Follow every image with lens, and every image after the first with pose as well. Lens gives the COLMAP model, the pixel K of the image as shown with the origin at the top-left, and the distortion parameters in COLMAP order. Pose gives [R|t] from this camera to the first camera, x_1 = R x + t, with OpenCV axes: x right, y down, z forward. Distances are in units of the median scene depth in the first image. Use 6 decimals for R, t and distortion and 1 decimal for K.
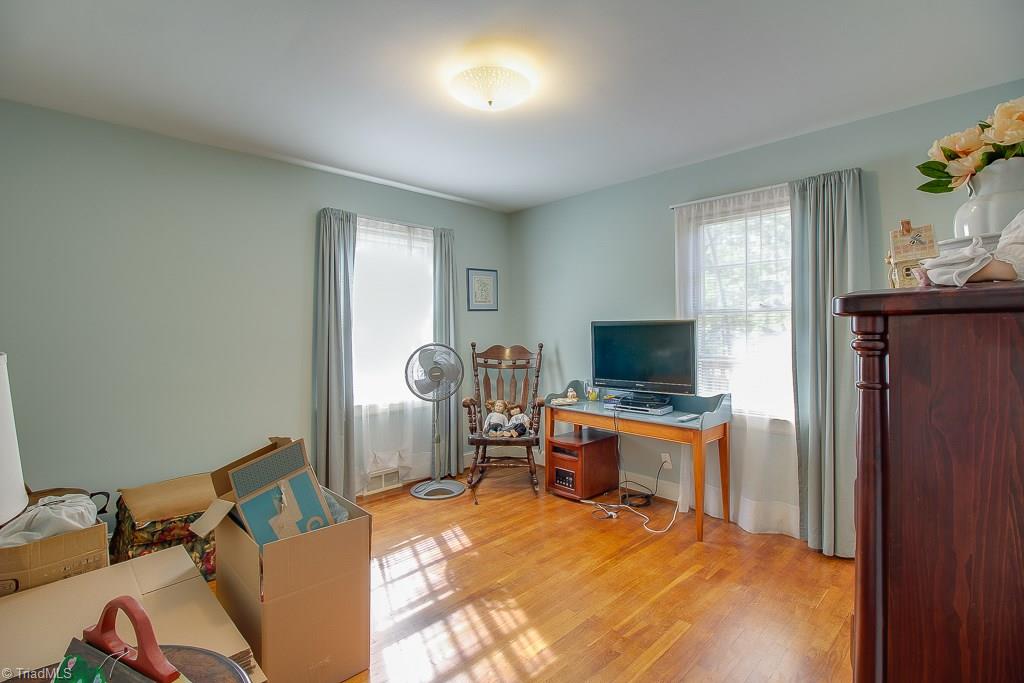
lens RADIAL K [[475.9, 0, 507.4], [0, 475.9, 334.7], [0, 0, 1]] dist [-0.000164, -0.012958]
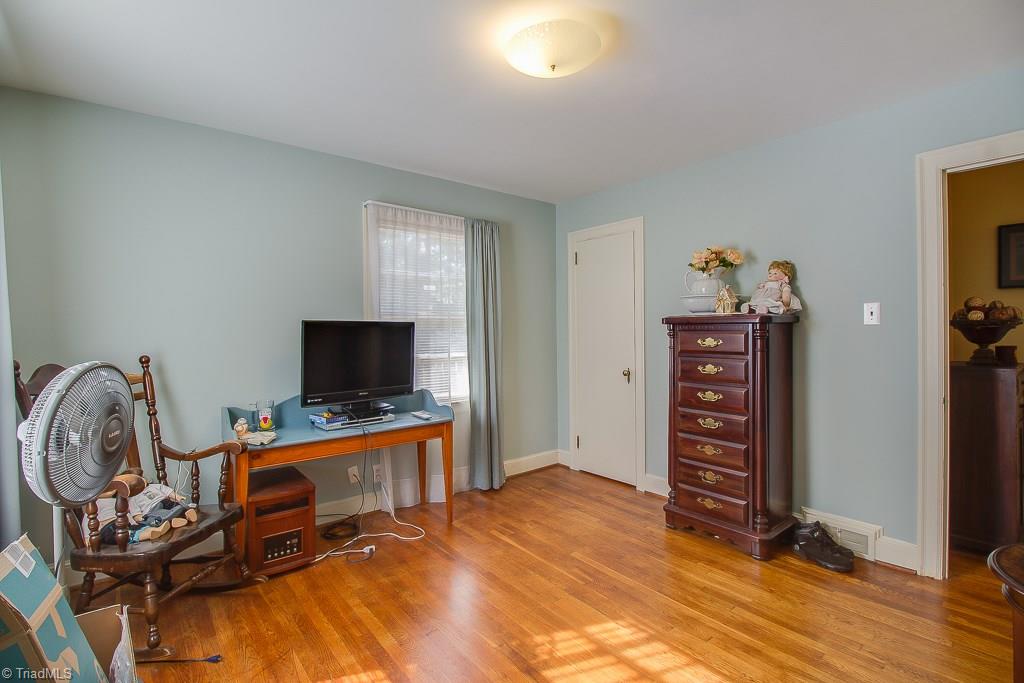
lens RADIAL K [[475.9, 0, 507.4], [0, 475.9, 334.7], [0, 0, 1]] dist [-0.000164, -0.012958]
pose [[0.084216, -0.006272, 0.996428, -0.667651], [0.018008, 0.999826, 0.004772, -0.004313], [-0.996285, 0.017542, 0.084314, 0.749509]]
